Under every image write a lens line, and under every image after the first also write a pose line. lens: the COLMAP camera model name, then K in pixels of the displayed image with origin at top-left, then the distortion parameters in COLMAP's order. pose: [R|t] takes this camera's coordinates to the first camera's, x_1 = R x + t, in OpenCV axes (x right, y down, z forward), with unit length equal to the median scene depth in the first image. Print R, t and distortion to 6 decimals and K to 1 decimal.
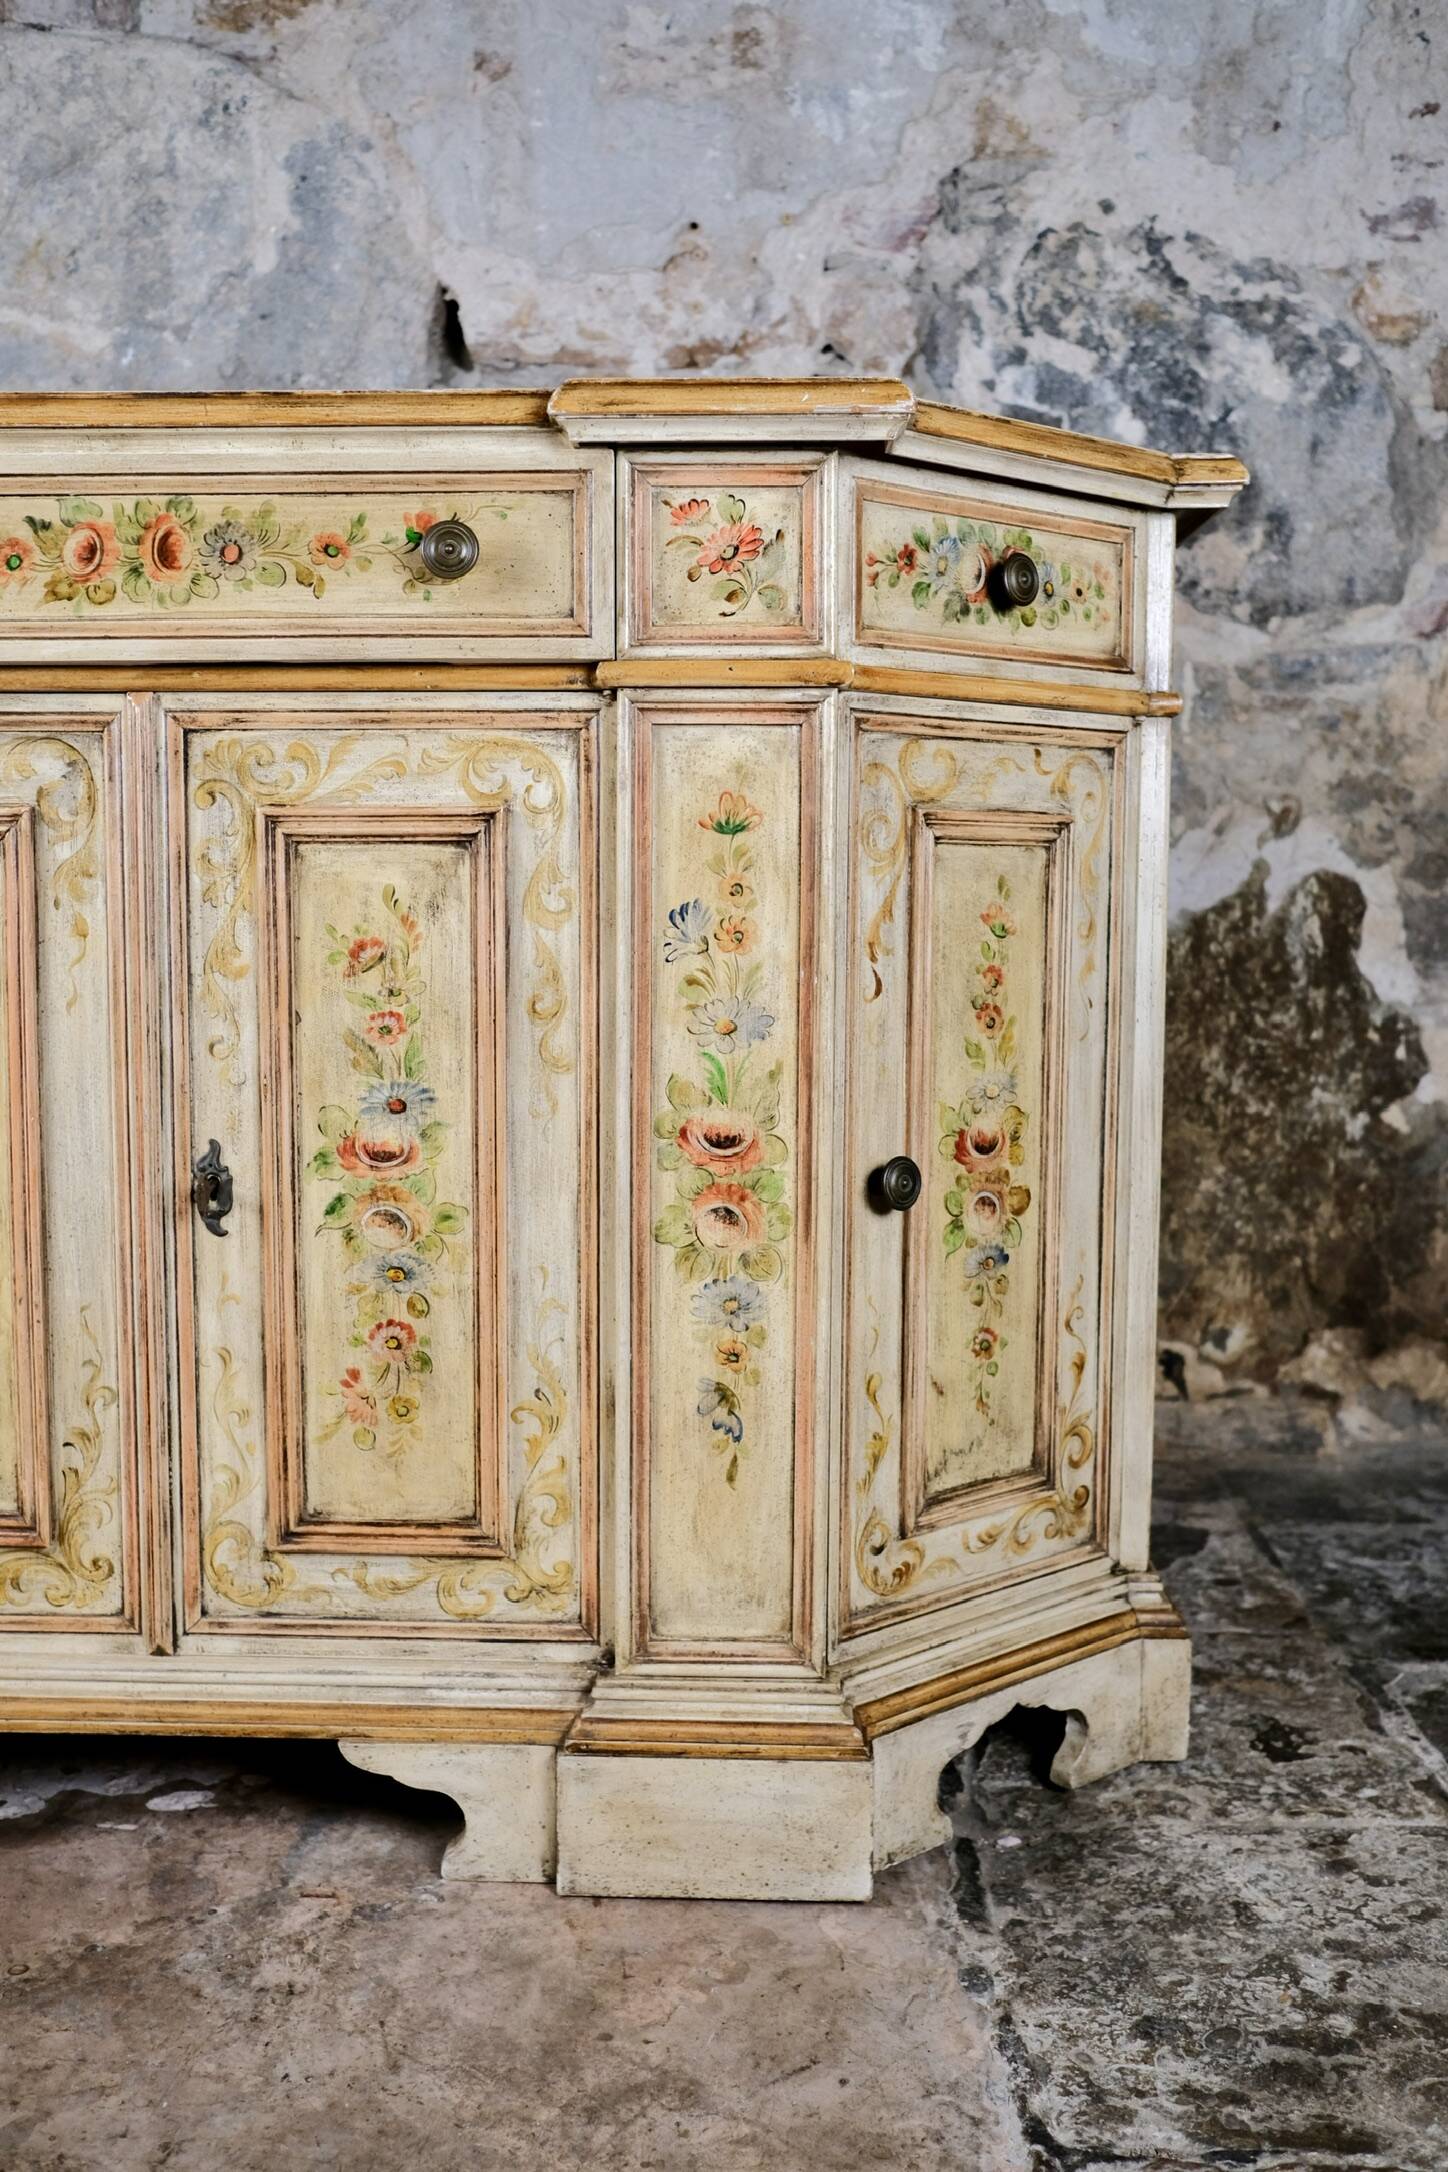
lens RADIAL K [[2069.0, 0, 697.6], [0, 2069.0, 1077.1], [0, 0, 1]] dist [-0.076288, 0.189722]
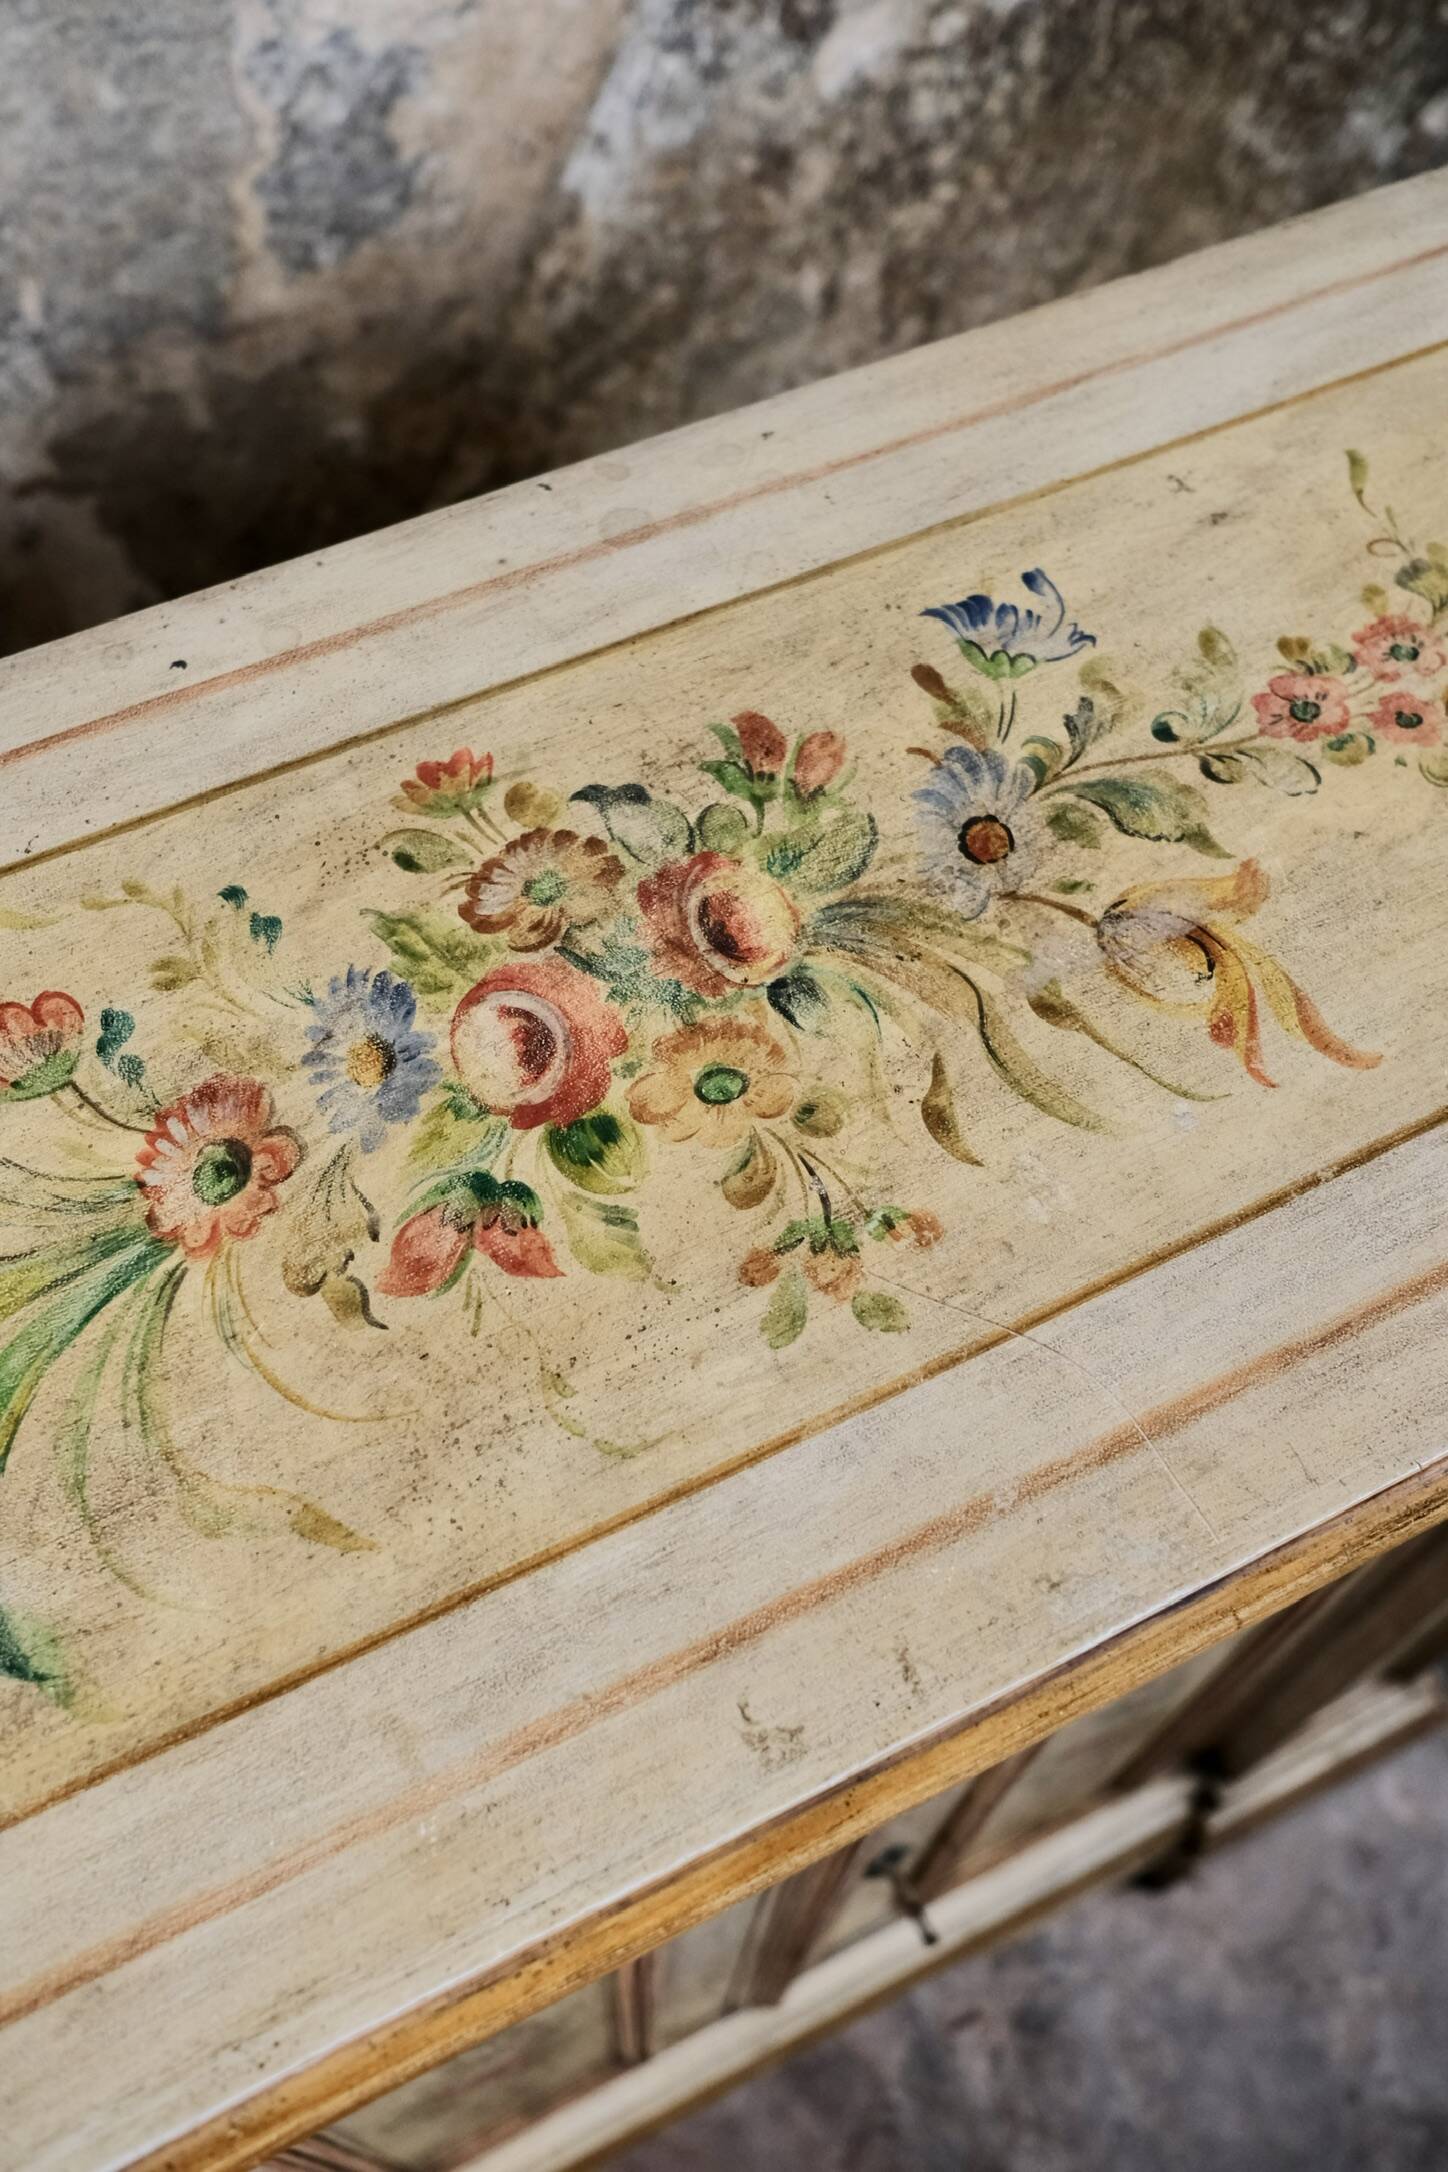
lens RADIAL K [[2068.9, 0, 705.9], [0, 2068.9, 1095.6], [0, 0, 1]] dist [-0.074981, 0.180257]
pose [[0.874636, -0.409903, 0.258827, -0.353511], [0.024869, 0.571141, 0.820475, -0.639971], [-0.484142, -0.711180, 0.509735, 0.849015]]
